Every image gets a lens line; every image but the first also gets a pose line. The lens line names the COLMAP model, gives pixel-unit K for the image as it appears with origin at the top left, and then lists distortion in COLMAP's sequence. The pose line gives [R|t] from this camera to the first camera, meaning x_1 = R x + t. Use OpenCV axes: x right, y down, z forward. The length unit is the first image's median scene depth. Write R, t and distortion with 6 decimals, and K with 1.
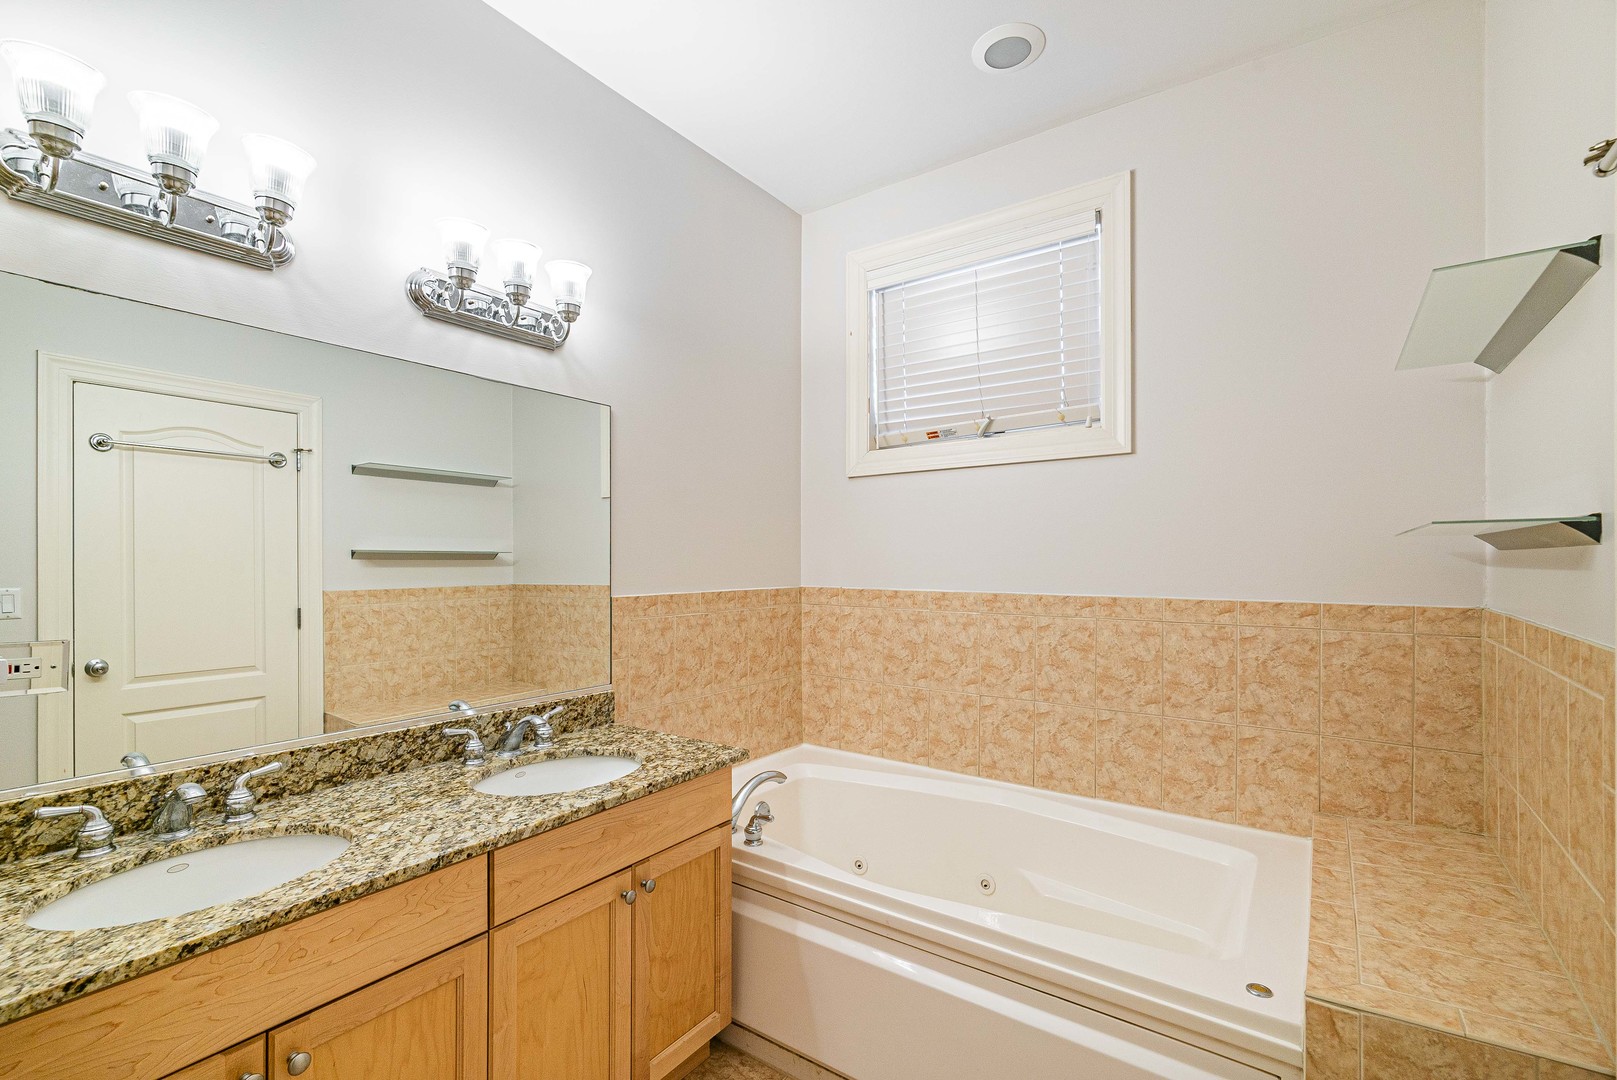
lens RADIAL K [[714.3, 0, 803.7], [0, 714.3, 548.2], [0, 0, 1]] dist [0.005366, -0.000489]
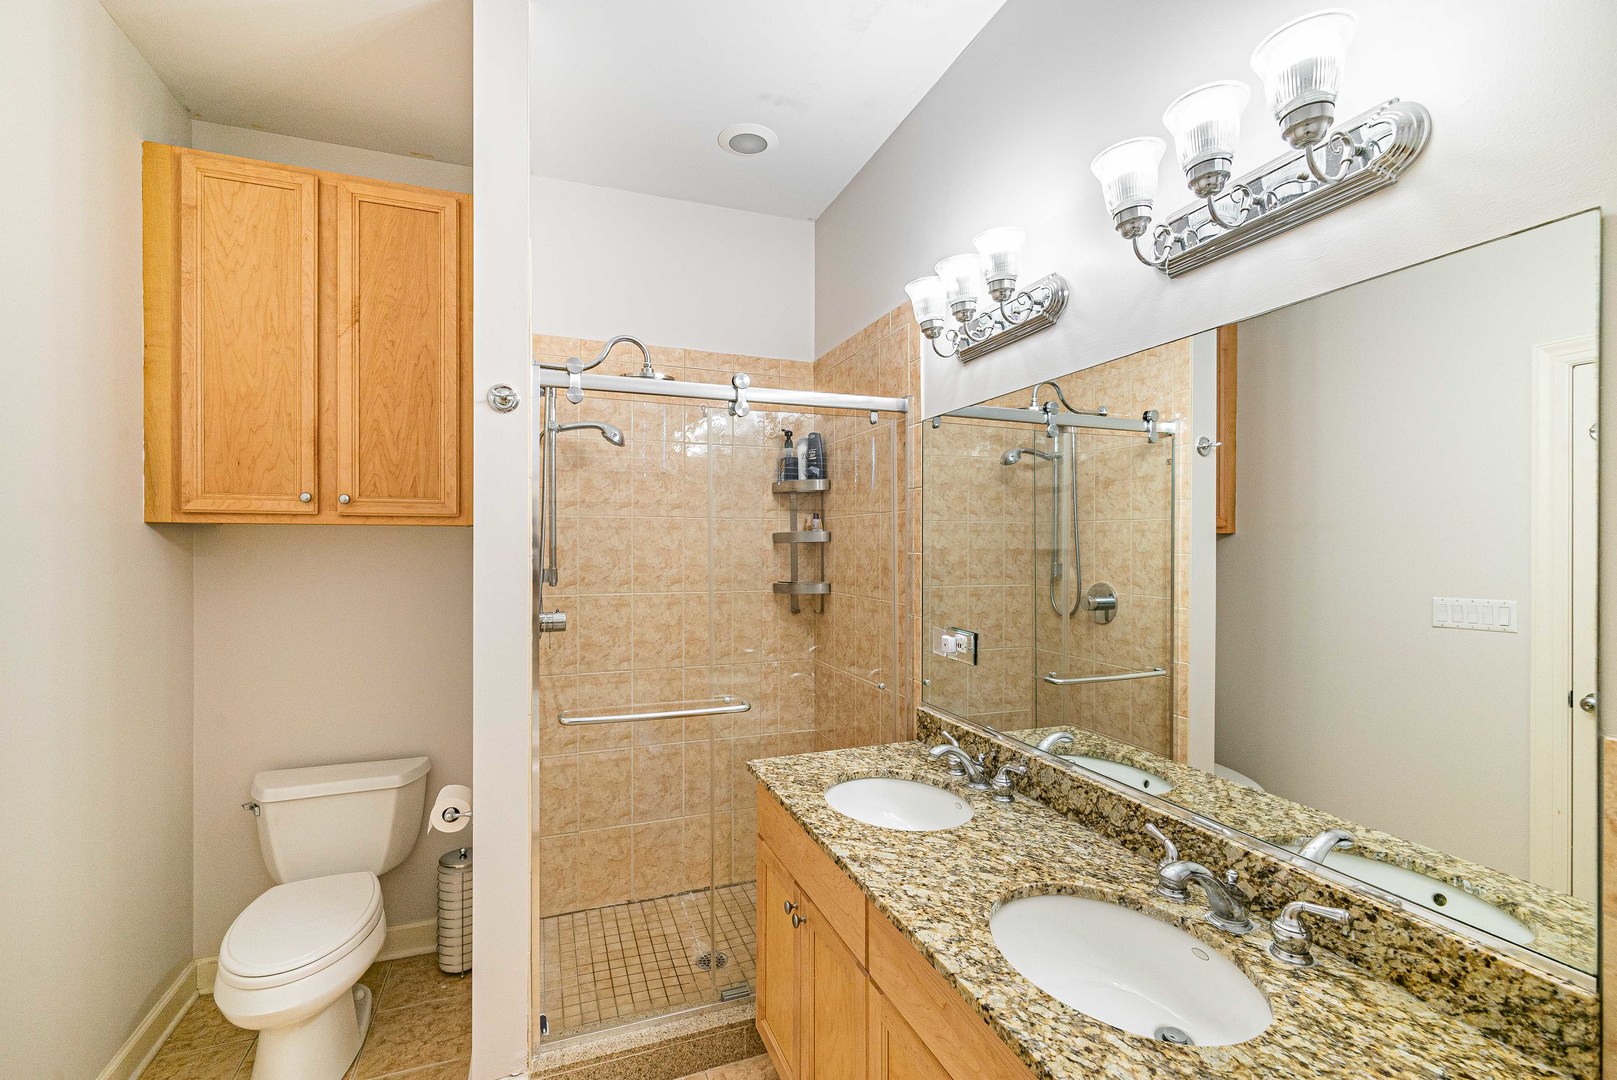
lens RADIAL K [[714.3, 0, 801.1], [0, 714.3, 544.6], [0, 0, 1]] dist [0.005366, -0.000489]
pose [[-0.551345, 0.003871, -0.834268, 0.353070], [0.012349, 0.999918, -0.003522, -0.044601], [0.834186, -0.012244, -0.551347, 1.209919]]
